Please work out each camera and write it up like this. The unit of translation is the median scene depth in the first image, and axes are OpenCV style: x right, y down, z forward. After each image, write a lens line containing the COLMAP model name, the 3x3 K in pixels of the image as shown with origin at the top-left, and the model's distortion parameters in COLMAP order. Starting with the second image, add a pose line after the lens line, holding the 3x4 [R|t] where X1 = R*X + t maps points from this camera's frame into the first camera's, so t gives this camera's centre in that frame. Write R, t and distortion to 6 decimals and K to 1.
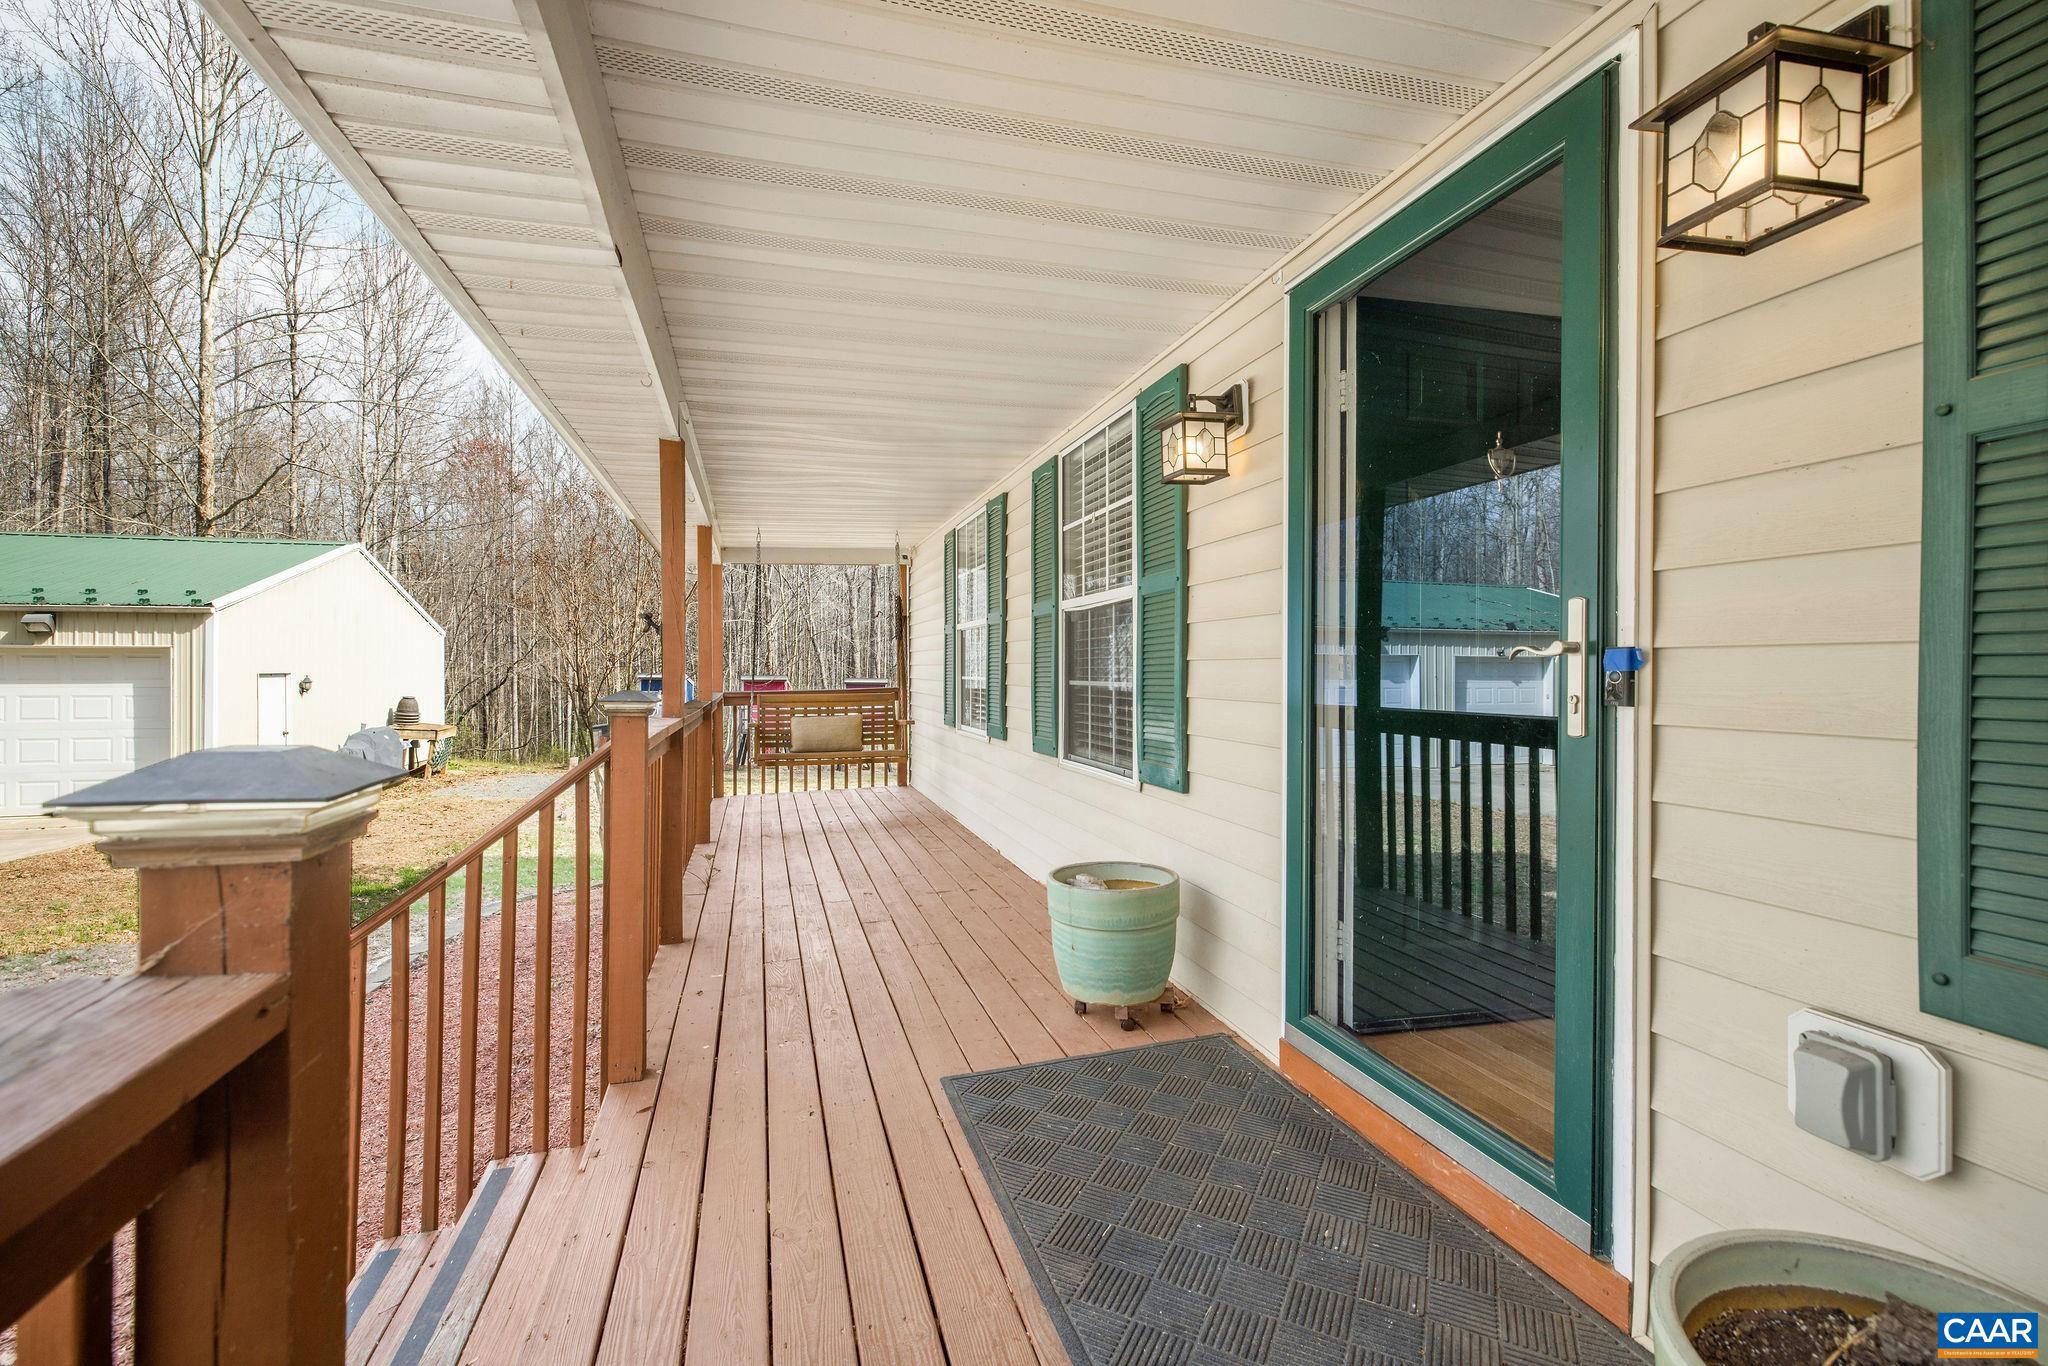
lens RADIAL K [[874.8, 0, 1008.0], [0, 874.8, 670.7], [0, 0, 1]] dist [0.004908, -0.000030]
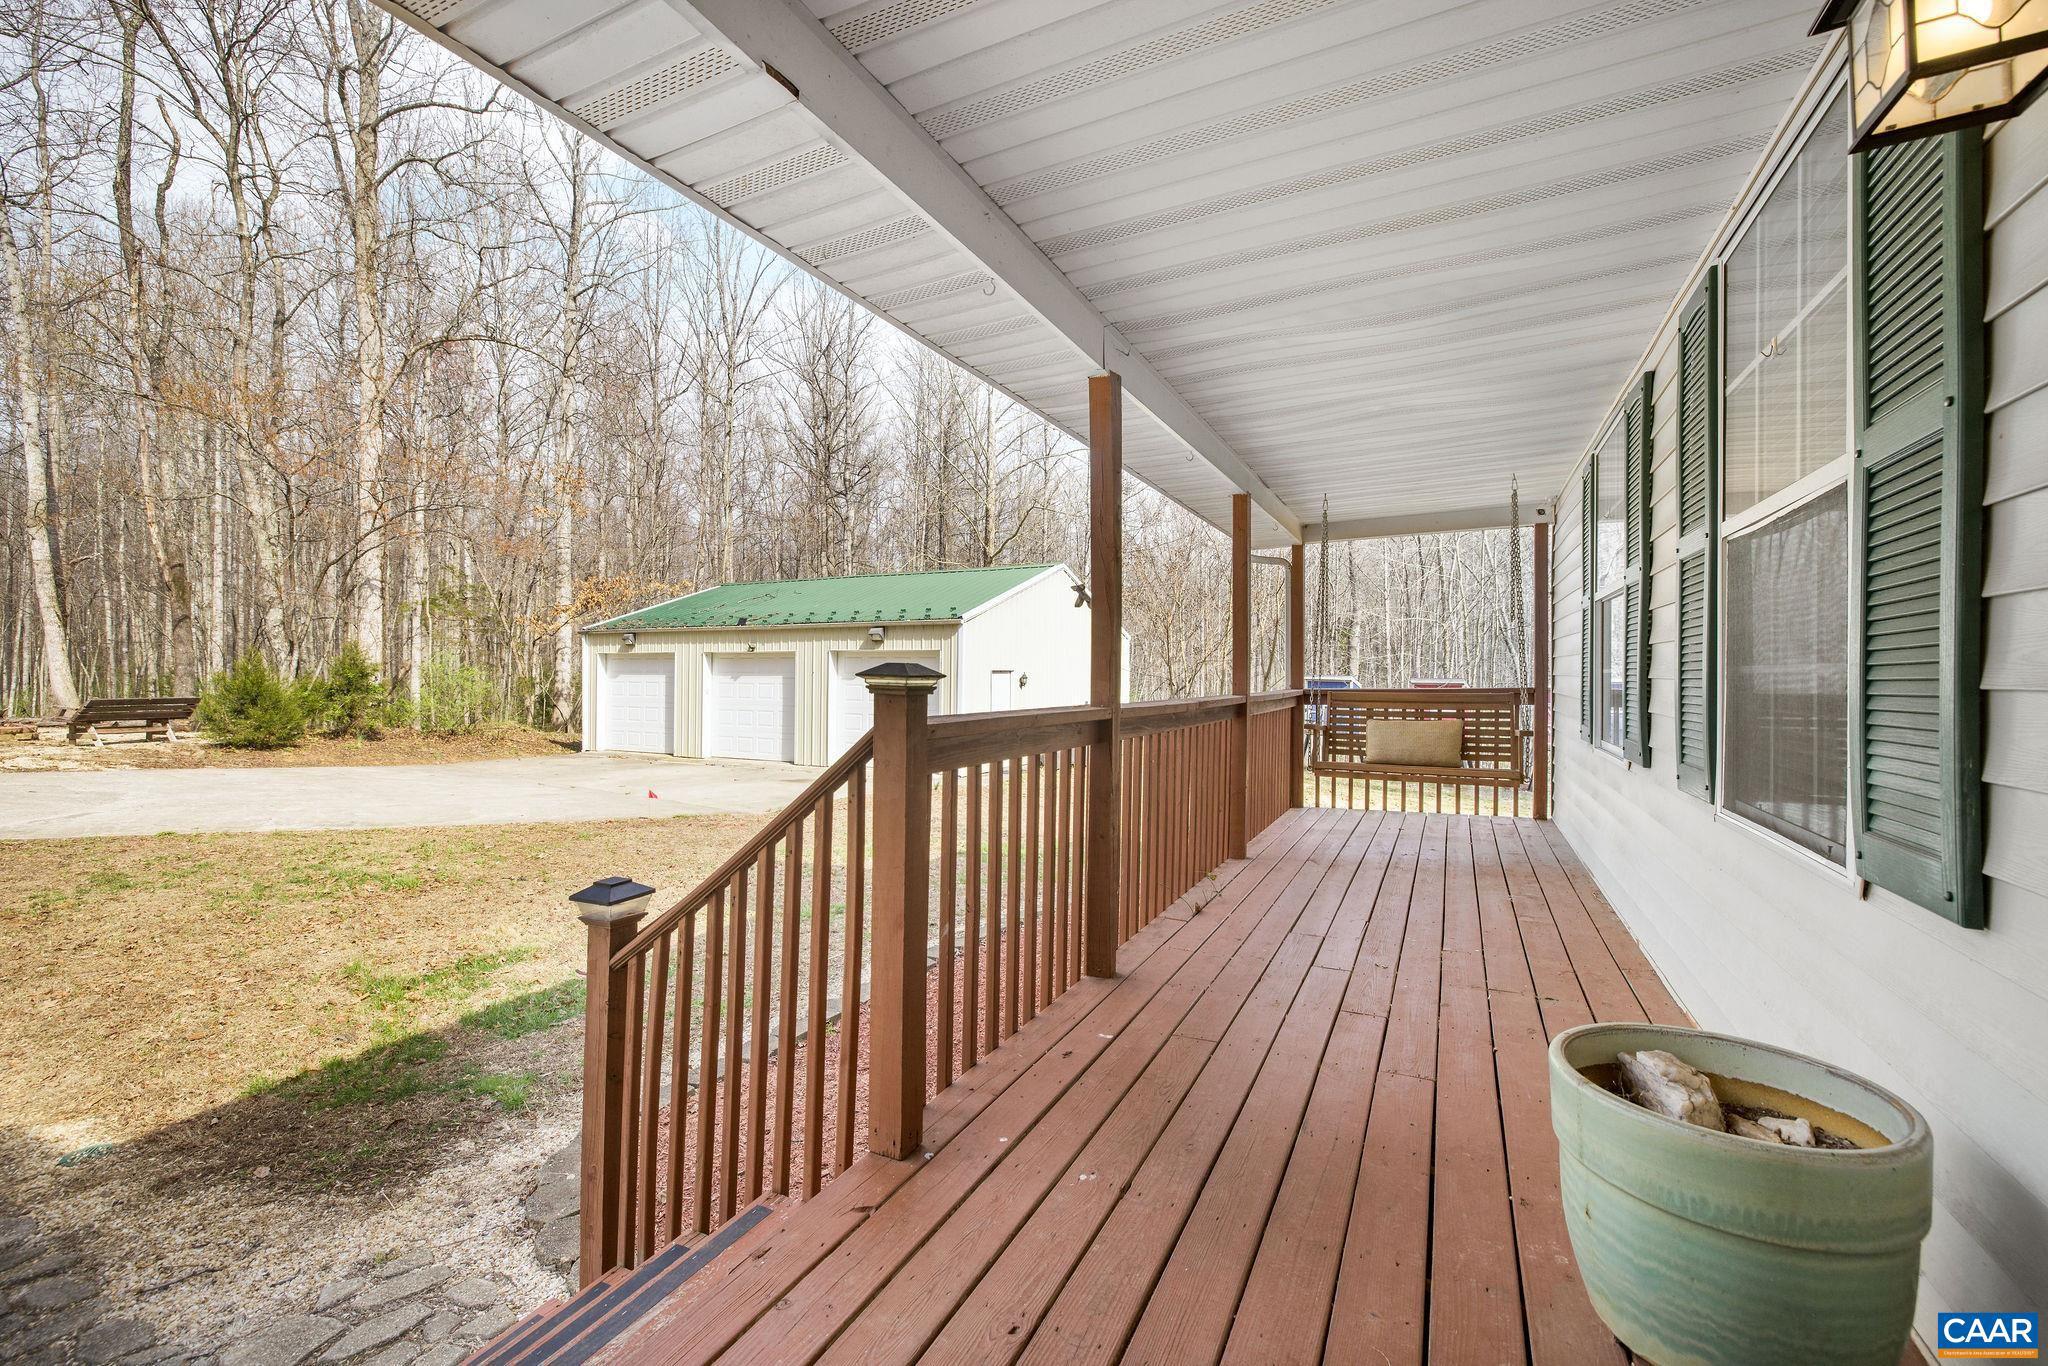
lens RADIAL K [[874.8, 0, 1015.7], [0, 874.8, 676.5], [0, 0, 1]] dist [0.004908, -0.000030]
pose [[0.738530, 0.008739, -0.674164, 0.062069], [-0.006996, 0.999961, 0.005298, 0.010267], [0.674185, 0.000803, 0.738562, 0.167699]]
